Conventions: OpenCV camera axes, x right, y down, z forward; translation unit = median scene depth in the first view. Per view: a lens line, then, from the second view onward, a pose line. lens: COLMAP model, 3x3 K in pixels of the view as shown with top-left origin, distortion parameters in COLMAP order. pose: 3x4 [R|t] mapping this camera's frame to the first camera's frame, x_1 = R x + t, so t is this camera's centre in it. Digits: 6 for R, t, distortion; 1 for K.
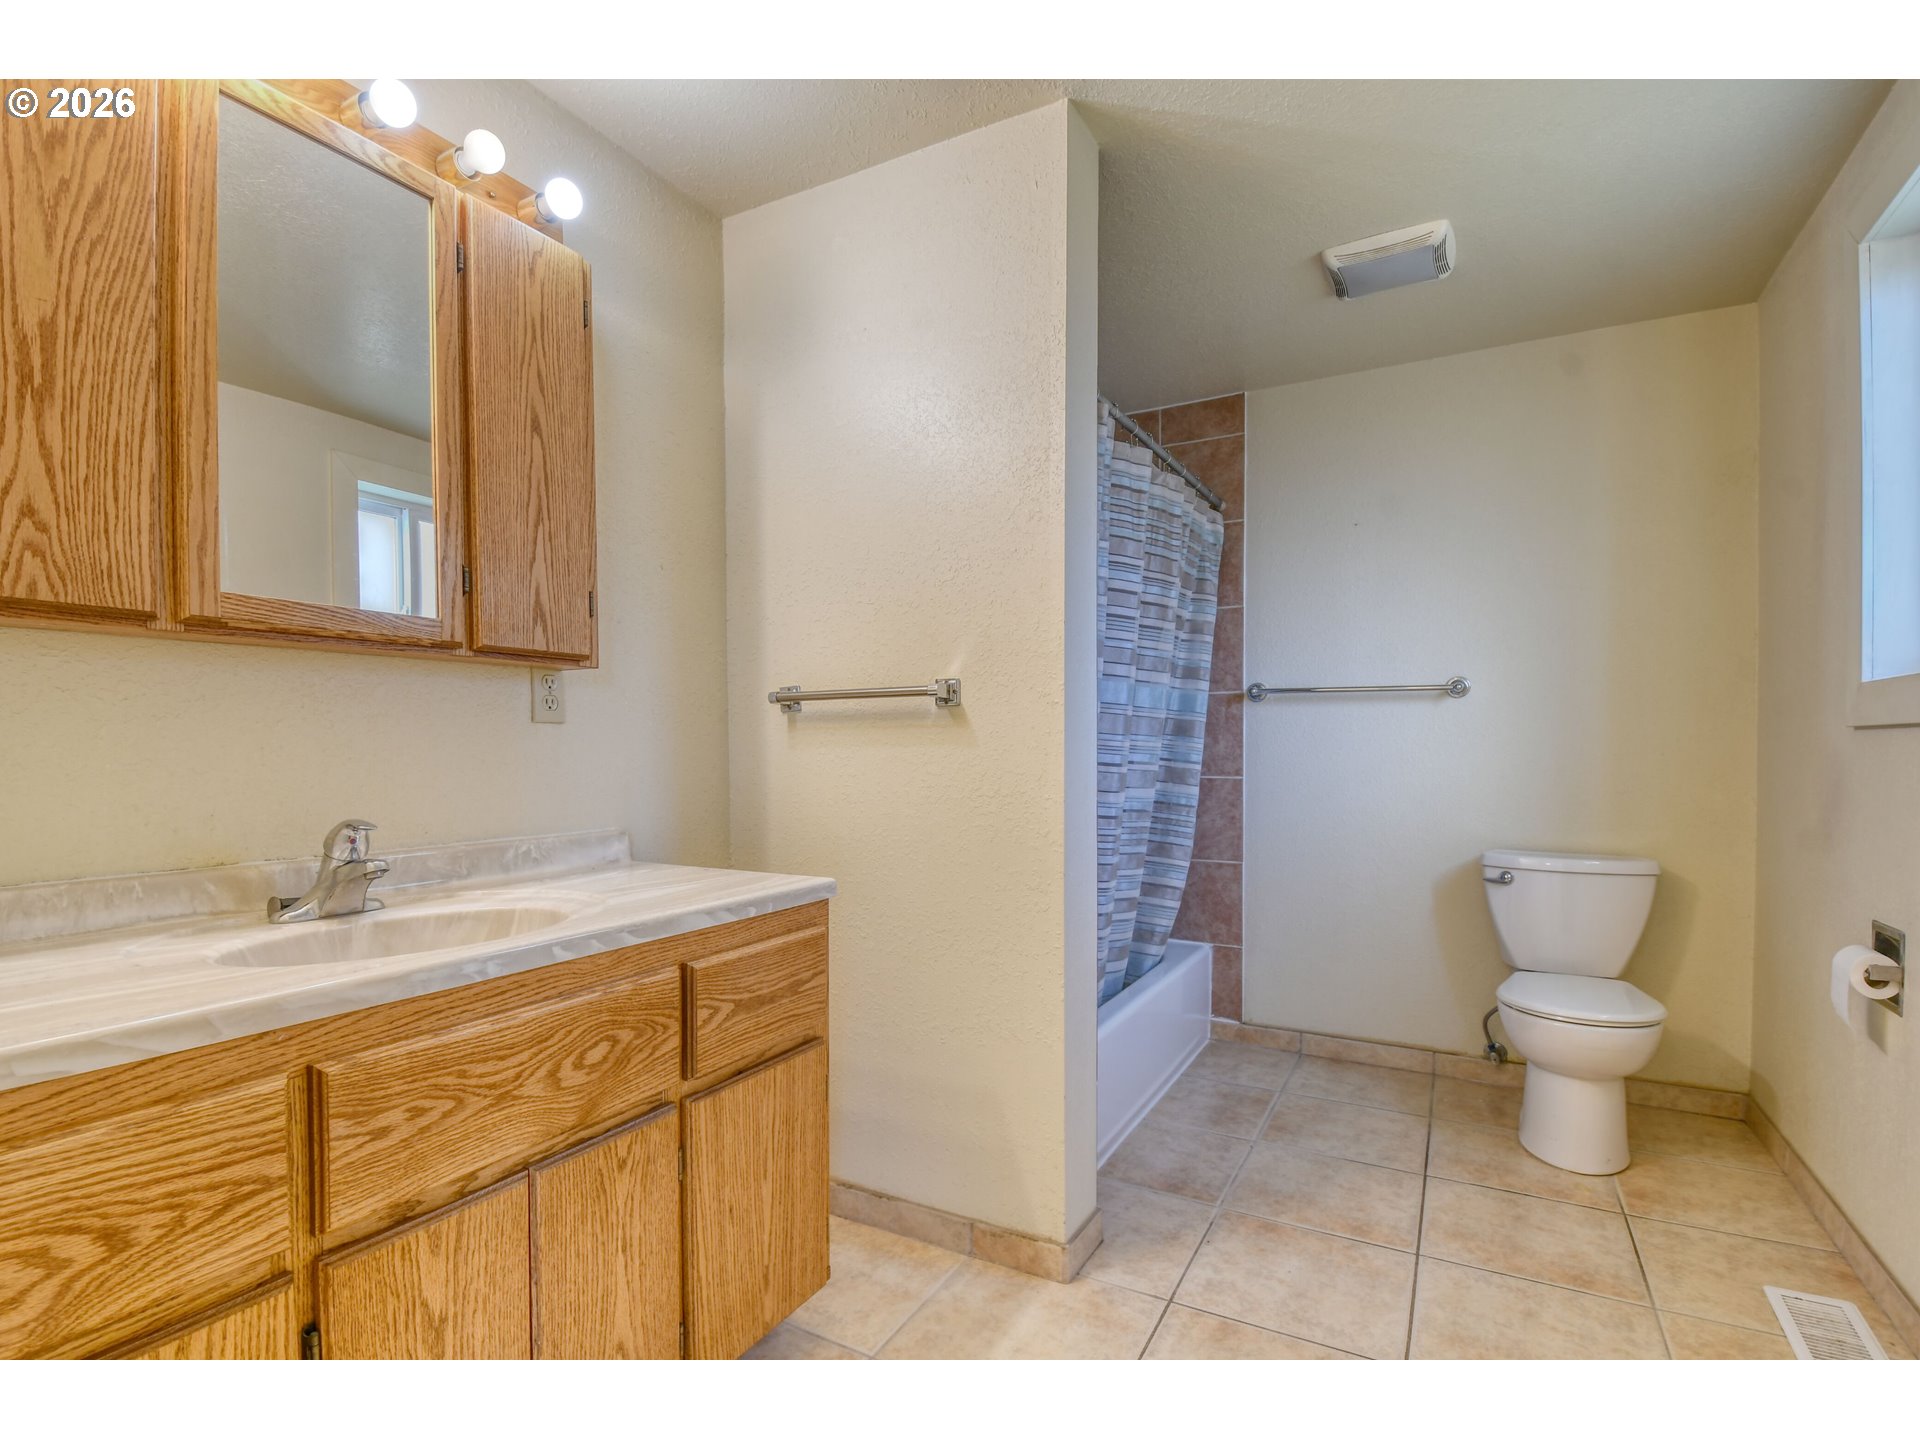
lens RADIAL K [[925.2, 0, 954.4], [0, 925.2, 755.7], [0, 0, 1]] dist [0.004576, -0.015852]
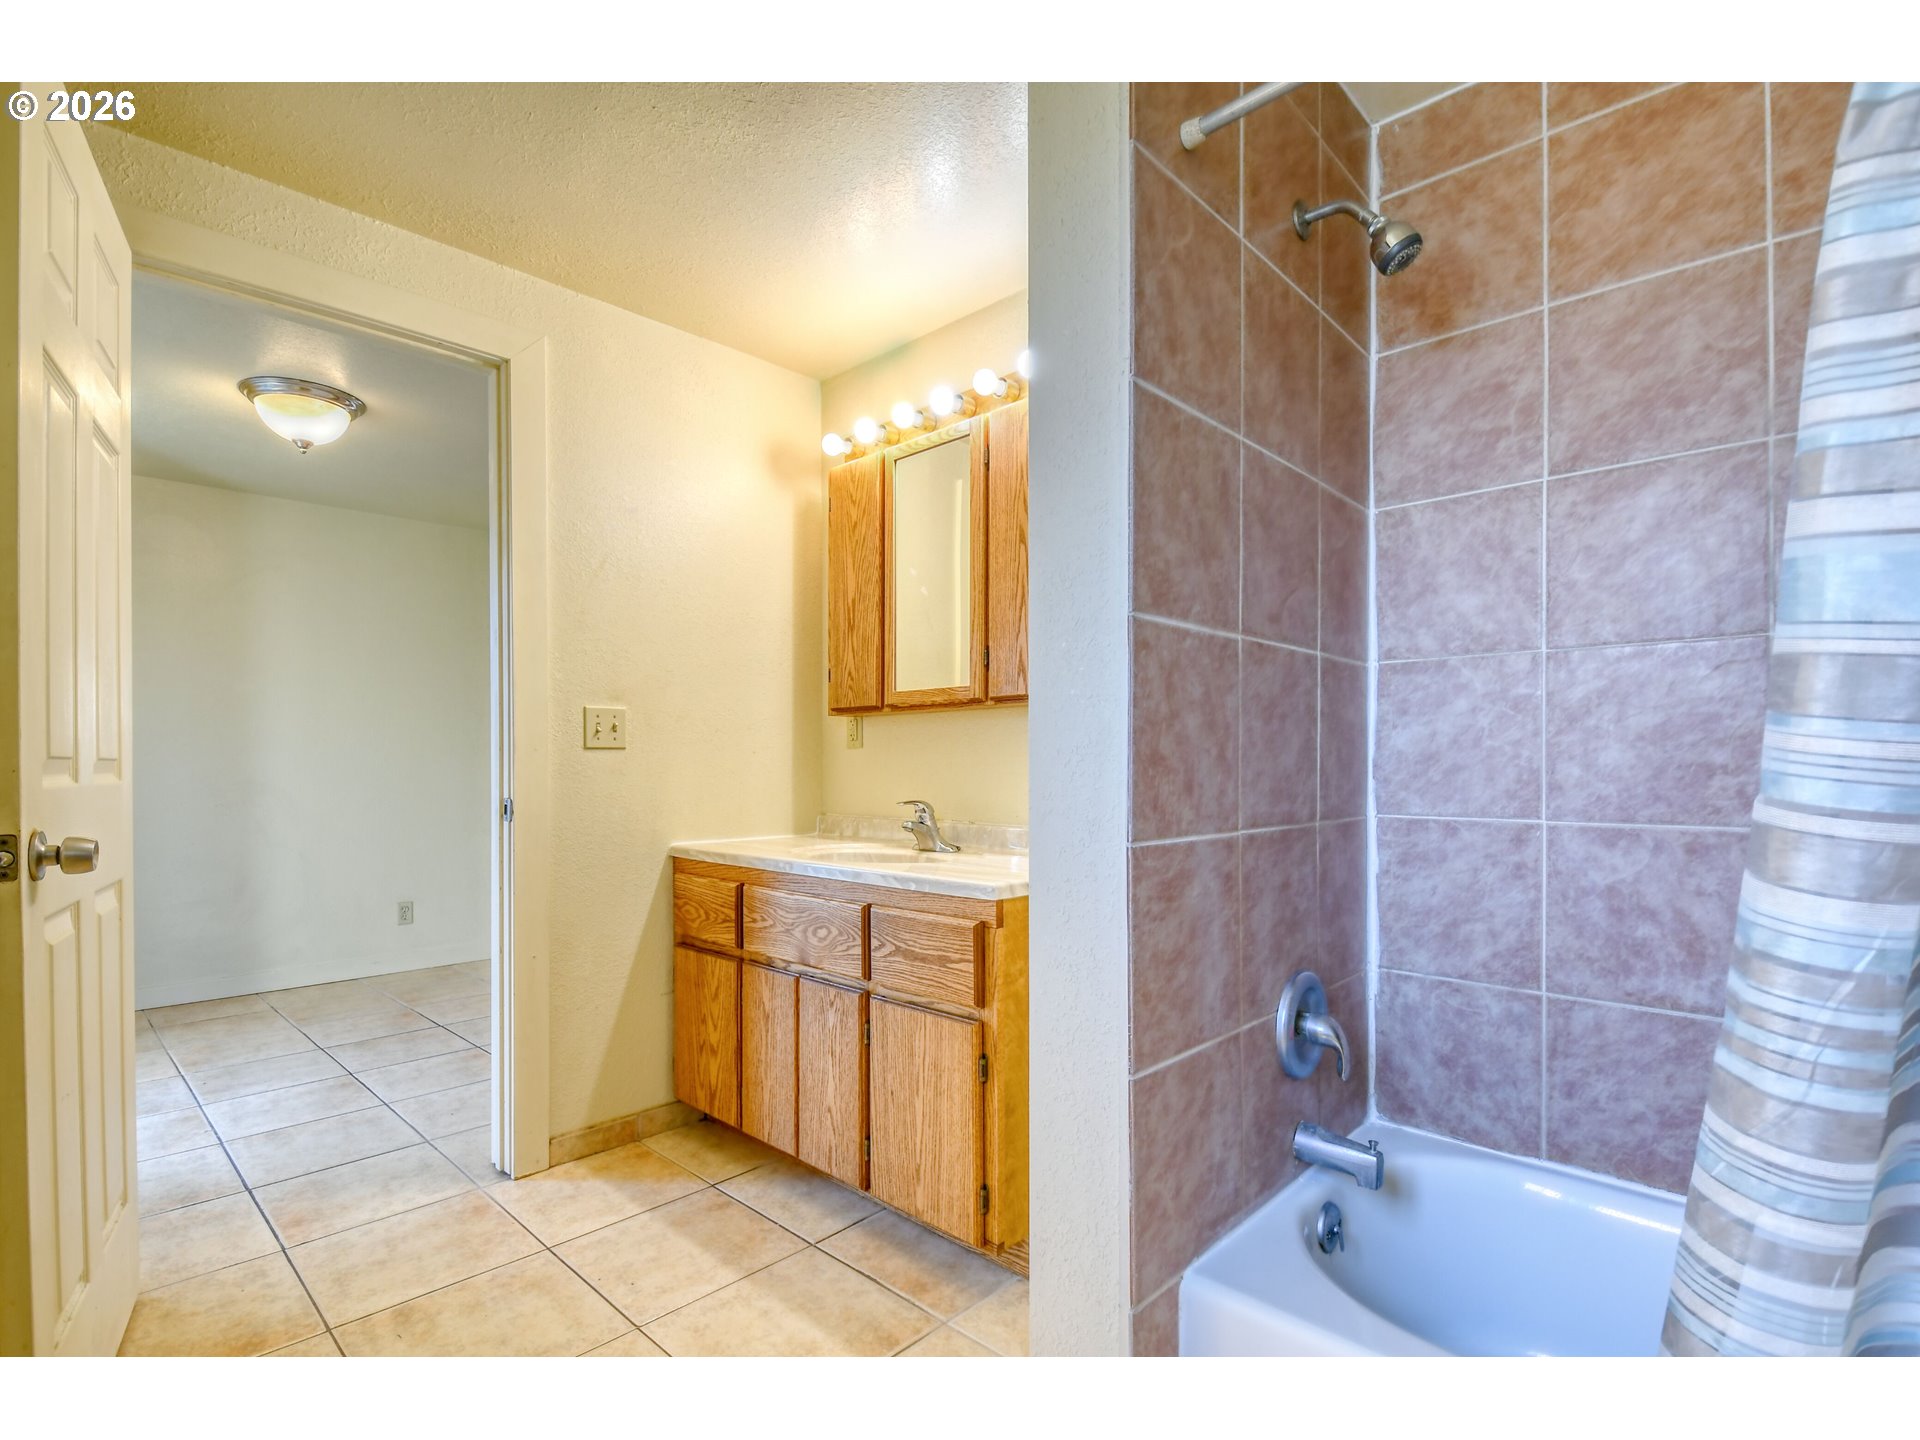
lens RADIAL K [[925.2, 0, 954.4], [0, 925.2, 755.7], [0, 0, 1]] dist [0.004576, -0.015852]
pose [[-0.258868, -0.003518, -0.965906, 1.168537], [-0.004183, 0.999988, -0.002521, -0.019157], [0.965904, 0.003388, -0.258880, 1.550014]]
